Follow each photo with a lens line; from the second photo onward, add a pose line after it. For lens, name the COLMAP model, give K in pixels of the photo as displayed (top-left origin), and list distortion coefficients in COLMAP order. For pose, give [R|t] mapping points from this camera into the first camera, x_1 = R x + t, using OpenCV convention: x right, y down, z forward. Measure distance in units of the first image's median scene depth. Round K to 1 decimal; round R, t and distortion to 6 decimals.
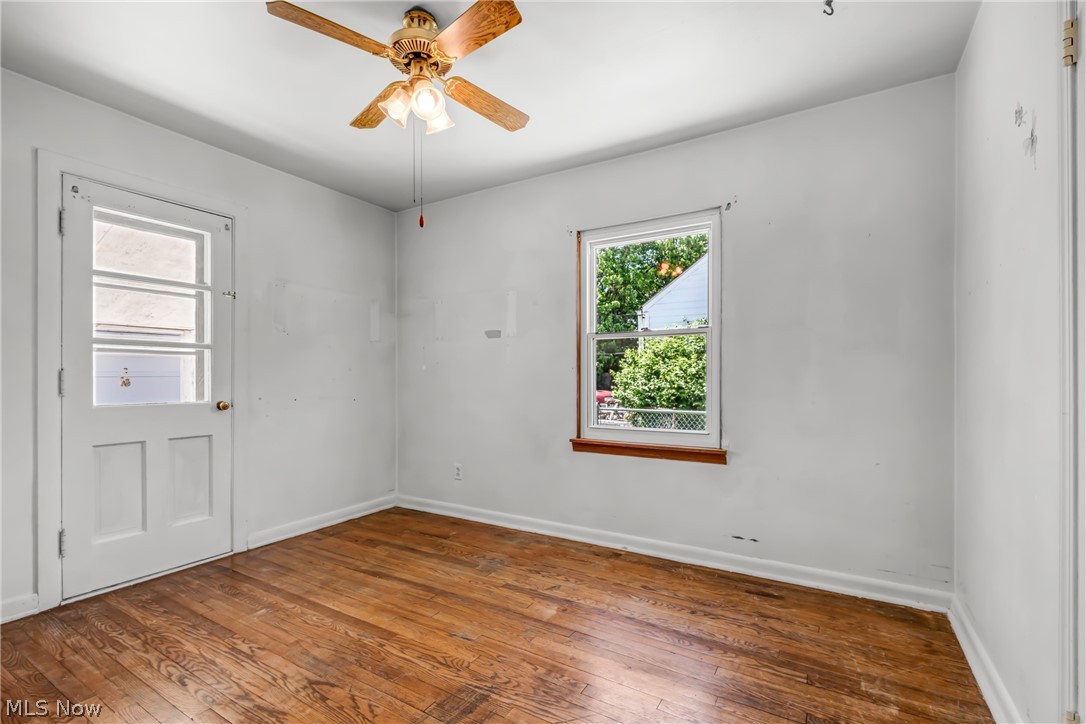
lens RADIAL K [[487.7, 0, 549.2], [0, 487.7, 379.3], [0, 0, 1]] dist [0.008926, -0.007230]
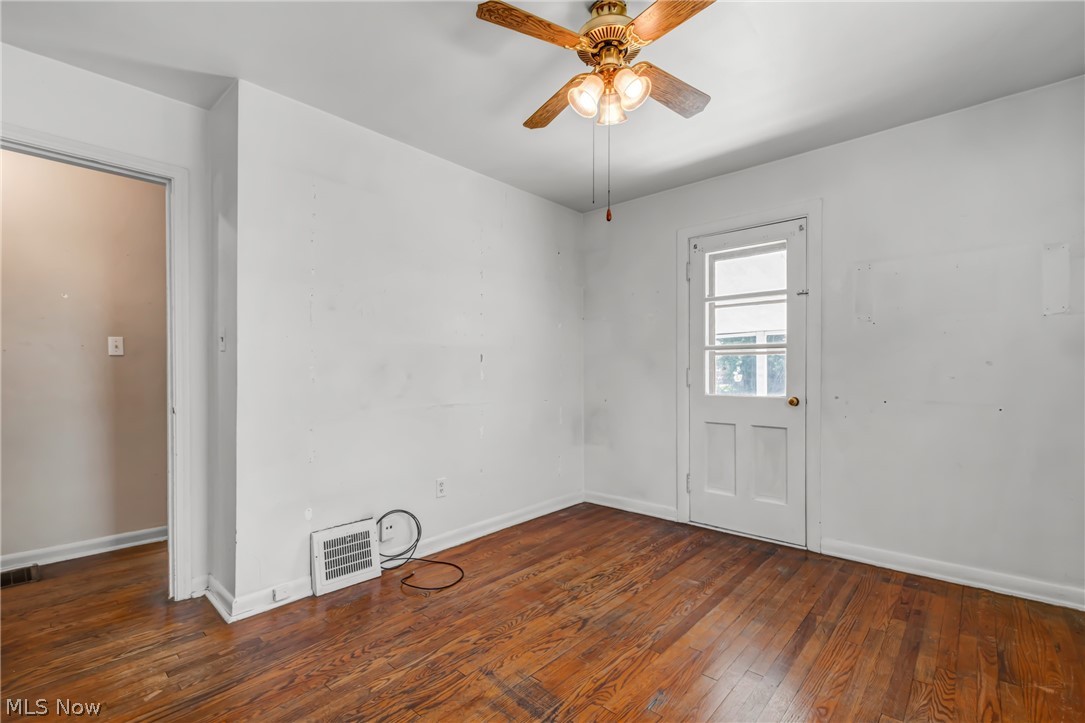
lens RADIAL K [[487.2, 0, 548.7], [0, 487.2, 378.8], [0, 0, 1]] dist [0.008926, -0.007230]
pose [[-0.201579, 0.017097, -0.979323, 0.532579], [-0.002361, 0.999836, 0.017942, -0.015006], [0.979469, 0.005929, -0.201505, 0.818246]]
